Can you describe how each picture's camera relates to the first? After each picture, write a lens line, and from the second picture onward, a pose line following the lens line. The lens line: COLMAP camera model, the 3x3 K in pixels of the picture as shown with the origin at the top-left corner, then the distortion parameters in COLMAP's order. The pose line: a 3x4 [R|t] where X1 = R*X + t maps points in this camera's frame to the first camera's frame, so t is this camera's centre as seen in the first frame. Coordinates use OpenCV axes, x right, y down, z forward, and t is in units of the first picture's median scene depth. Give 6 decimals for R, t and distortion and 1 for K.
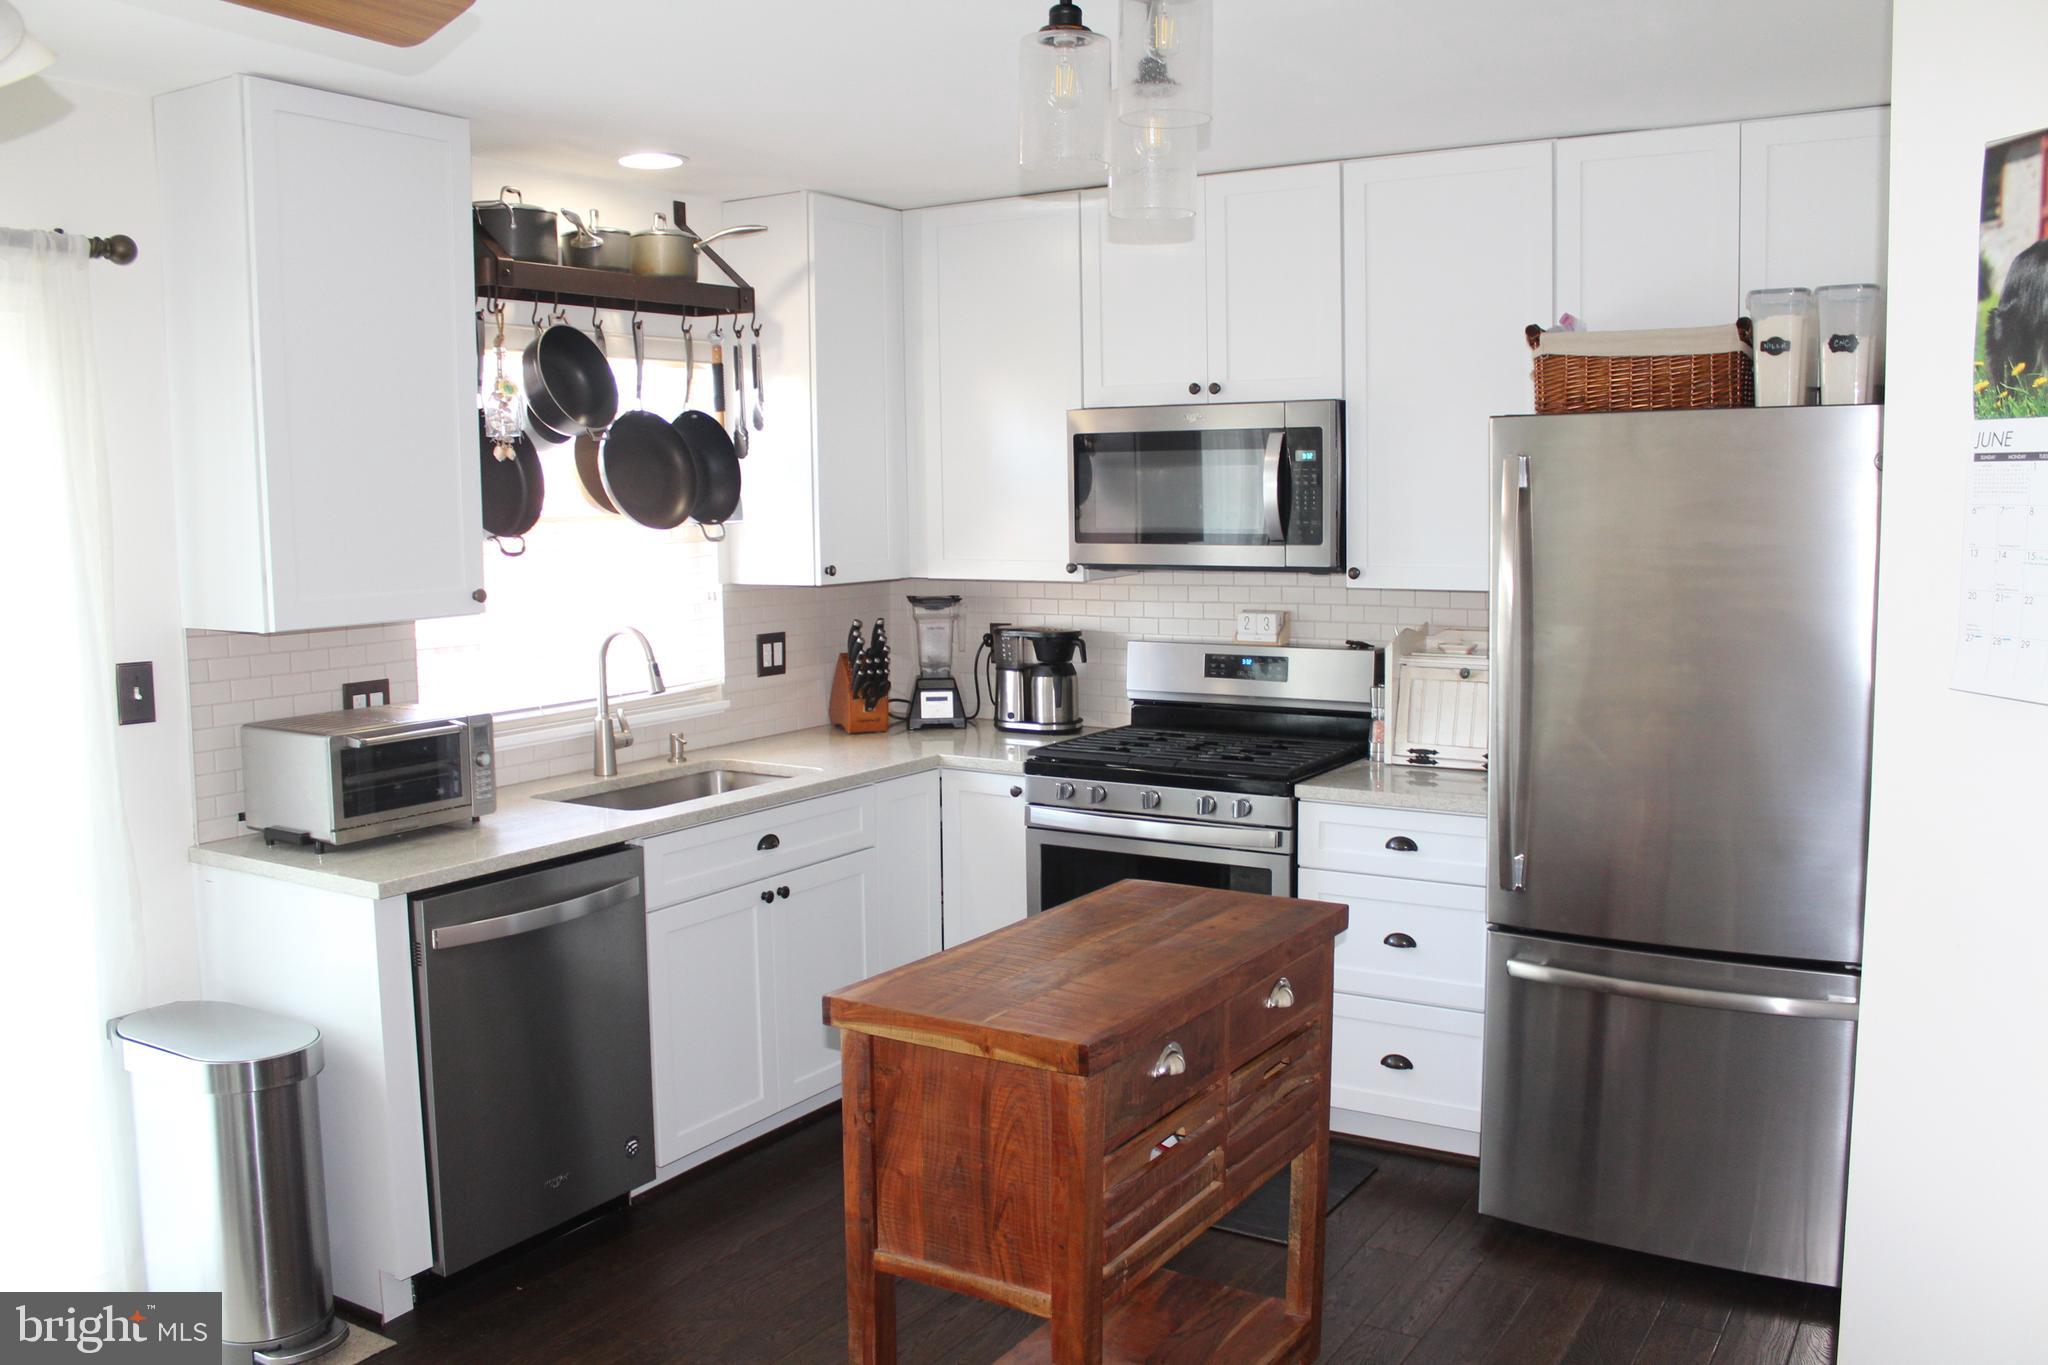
lens RADIAL K [[1718.5, 0, 1024.0], [0, 1718.5, 682.5], [0, 0, 1]] dist [-0.146834, 0.109144]
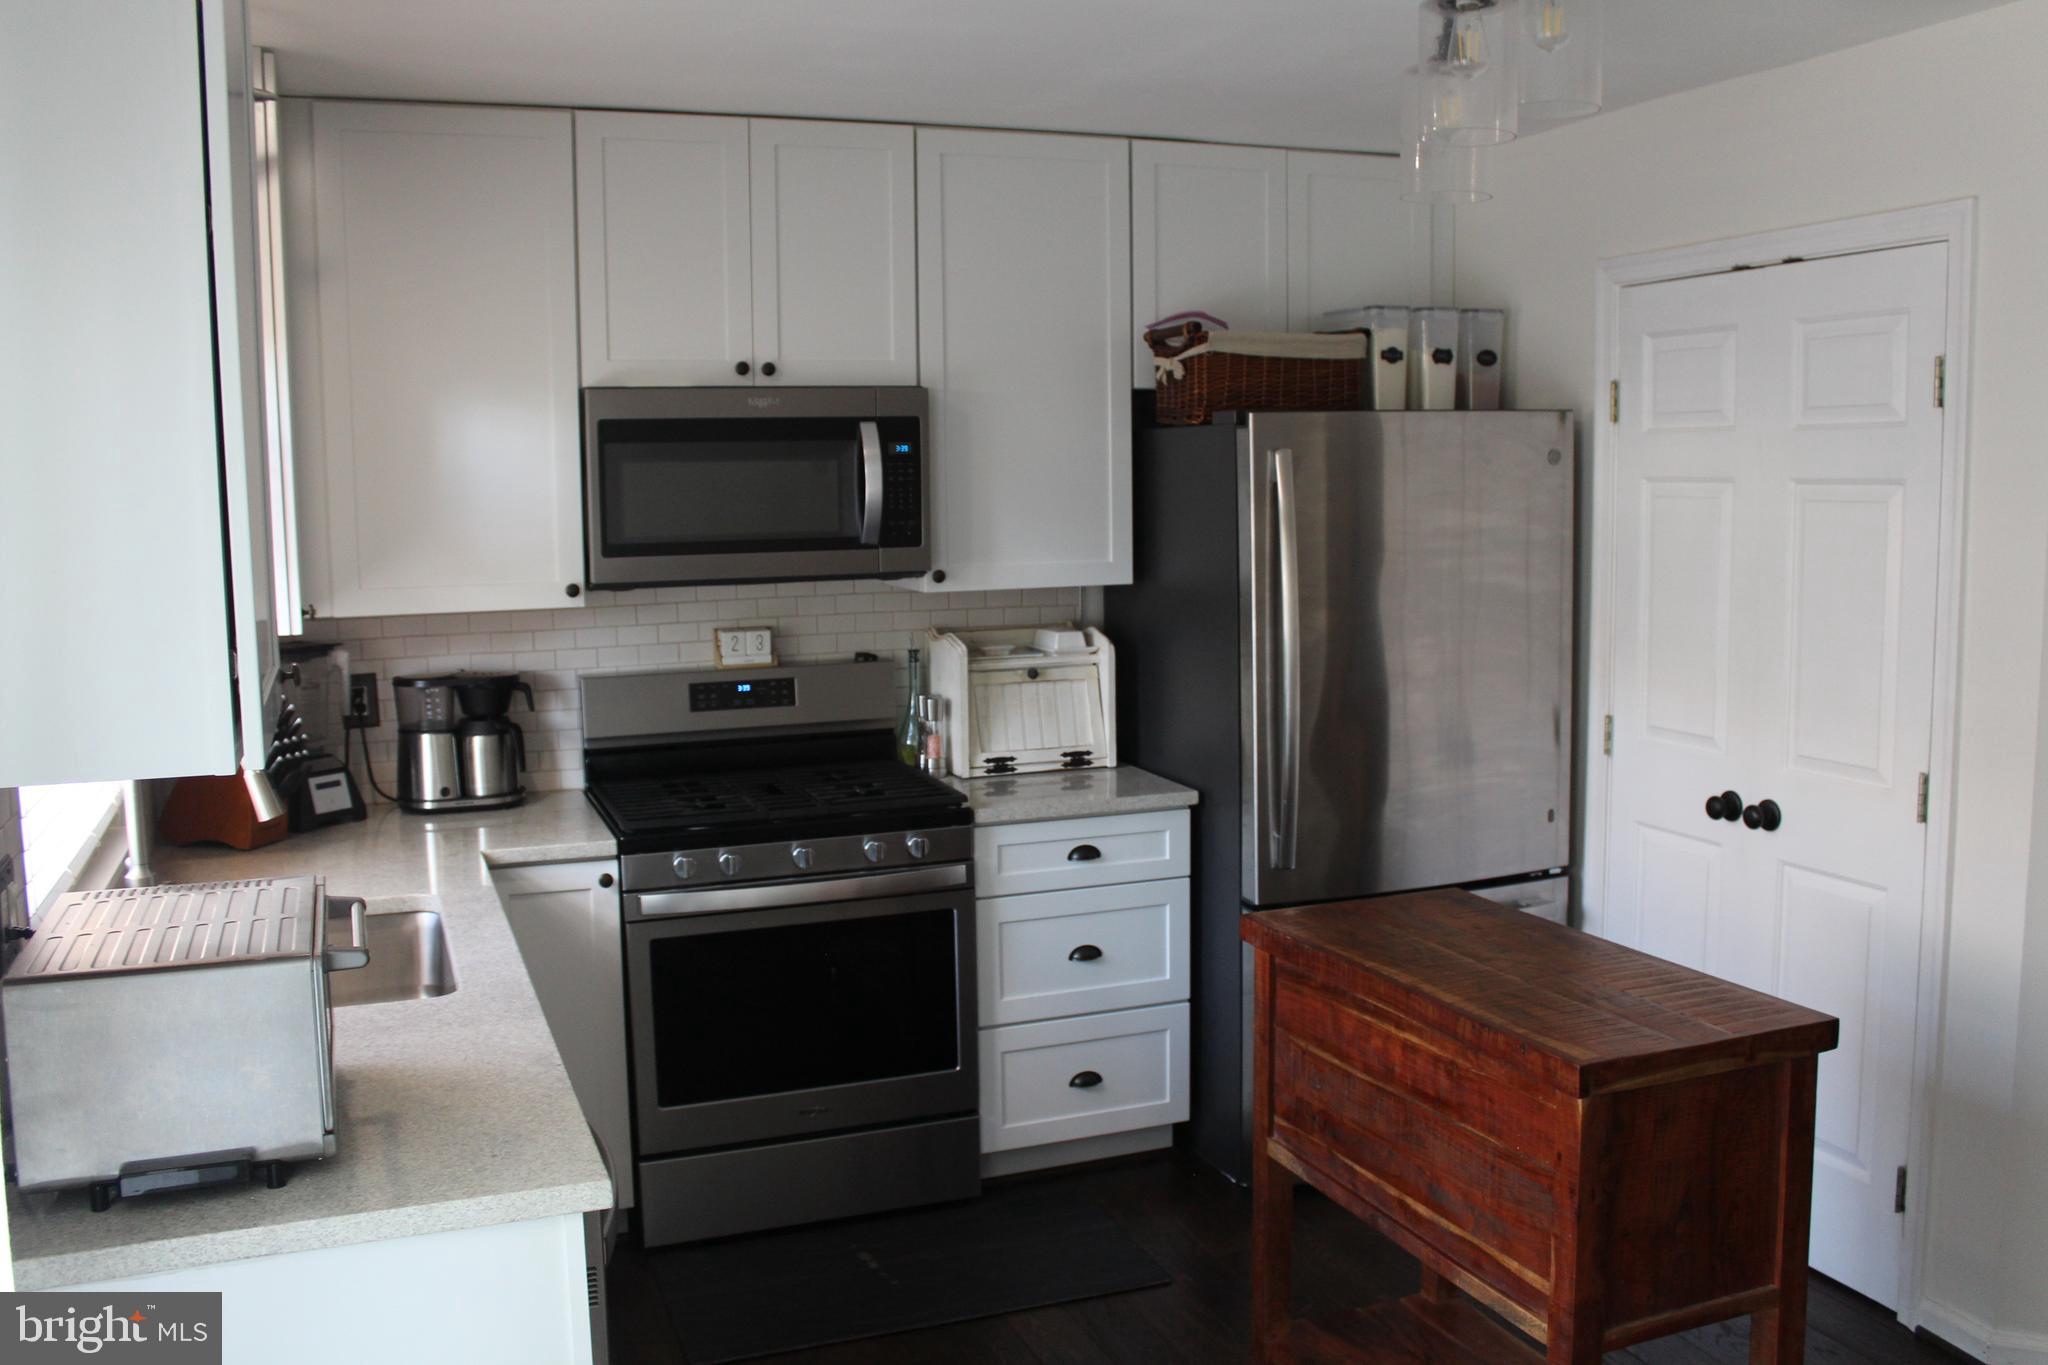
lens RADIAL K [[1802.9, 0, 1024.0], [0, 1802.9, 682.5], [0, 0, 1]] dist [-0.162966, 0.179714]
pose [[0.595439, -0.092186, 0.798094, -0.554388], [0.096289, 0.994423, 0.043025, -0.044134], [-0.797609, 0.051229, 0.600995, 0.380501]]
